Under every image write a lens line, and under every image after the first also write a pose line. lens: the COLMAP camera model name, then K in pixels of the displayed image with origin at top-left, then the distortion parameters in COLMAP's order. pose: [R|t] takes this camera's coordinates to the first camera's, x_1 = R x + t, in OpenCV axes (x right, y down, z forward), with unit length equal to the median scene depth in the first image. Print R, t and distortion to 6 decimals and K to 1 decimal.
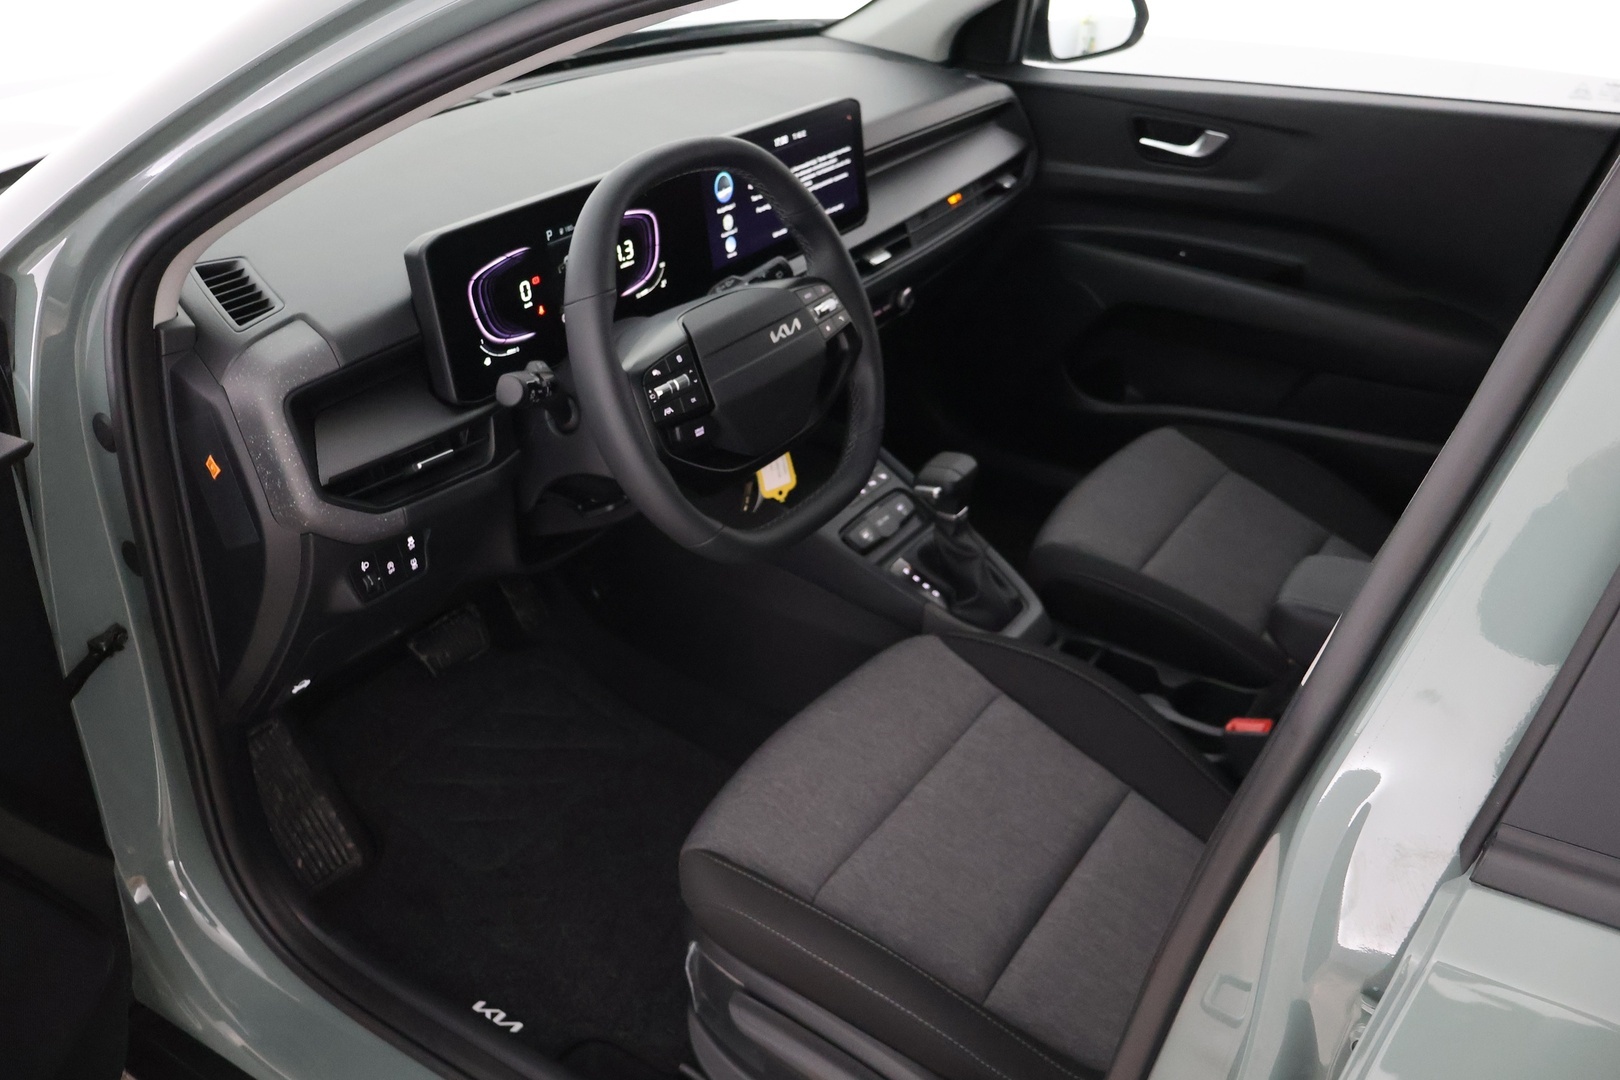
lens RADIAL K [[1491.4, 0, 816.2], [0, 1491.4, 537.8], [0, 0, 1]] dist [0.003684, 0.065072]
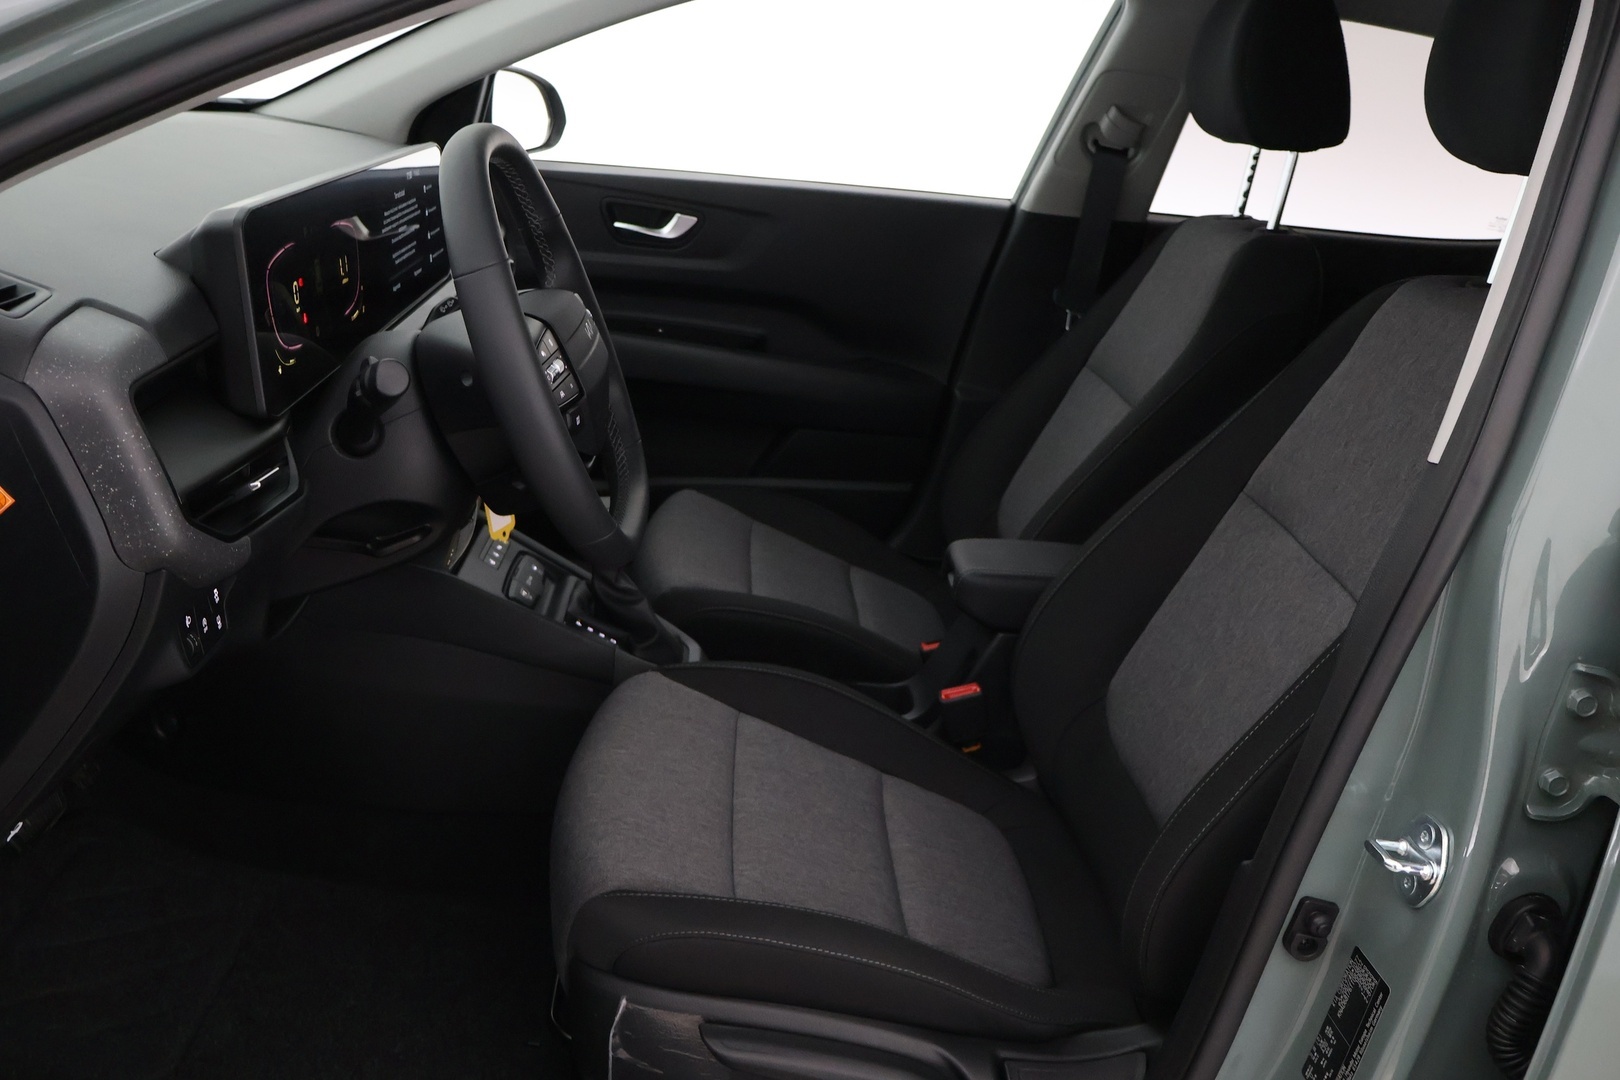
lens RADIAL K [[1491.4, 0, 816.2], [0, 1491.4, 537.8], [0, 0, 1]] dist [0.003684, 0.065072]
pose [[0.811665, -0.099457, 0.575593, -0.404834], [0.176946, 0.980962, -0.080018, 0.081440], [-0.556677, 0.166797, 0.813812, 0.146616]]
